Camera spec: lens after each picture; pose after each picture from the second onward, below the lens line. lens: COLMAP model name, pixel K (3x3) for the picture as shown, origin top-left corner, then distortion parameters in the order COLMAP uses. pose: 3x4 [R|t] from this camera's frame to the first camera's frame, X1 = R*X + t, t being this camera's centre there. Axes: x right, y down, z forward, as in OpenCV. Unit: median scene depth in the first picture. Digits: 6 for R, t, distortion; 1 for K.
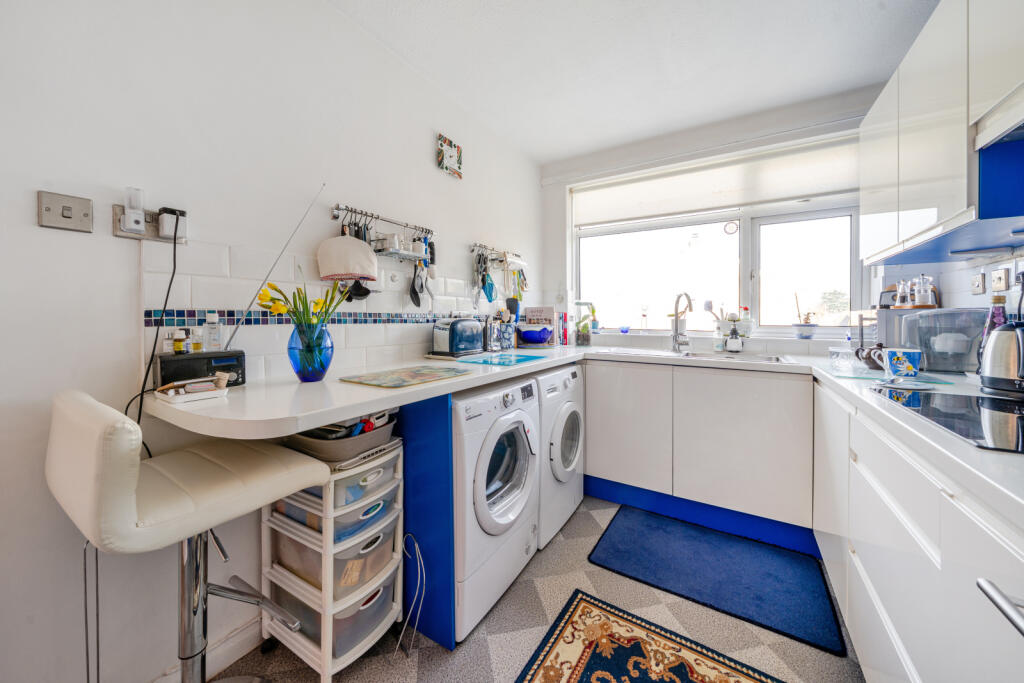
lens RADIAL K [[363.2, 0, 512.4], [0, 363.2, 326.4], [0, 0, 1]] dist [-0.000599, -0.000056]
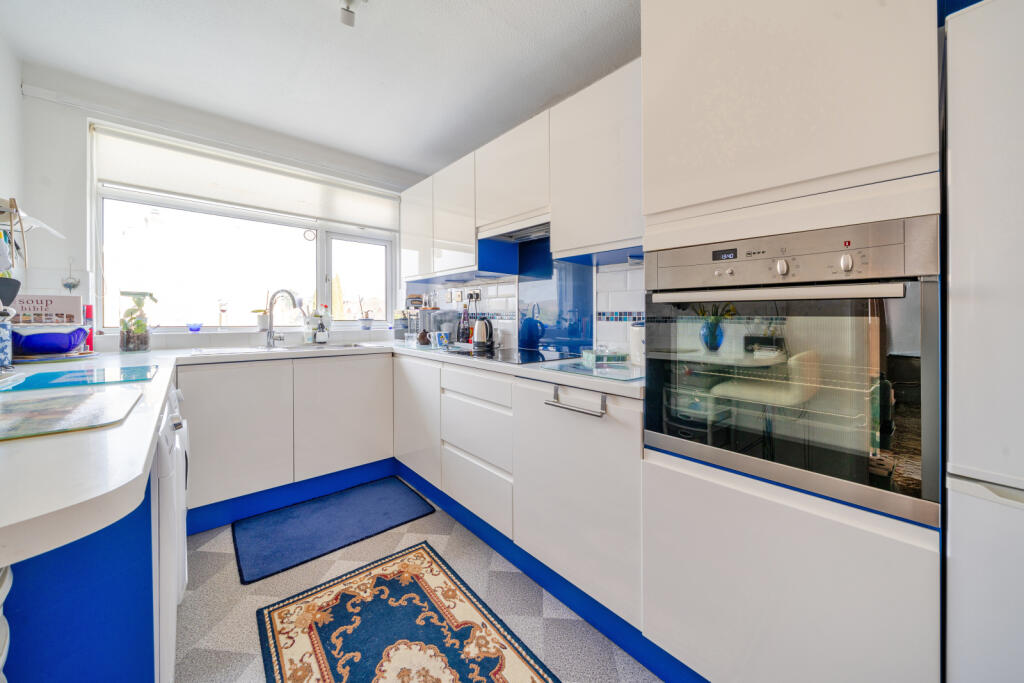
lens RADIAL K [[355.0, 0, 512.7], [0, 355.0, 315.3], [0, 0, 1]] dist [0.000079, 0.000018]
pose [[0.300443, -0.000205, 0.953800, -0.458132], [0.016521, 0.999851, -0.004989, -0.005336], [-0.953657, 0.017257, 0.300402, 0.098177]]
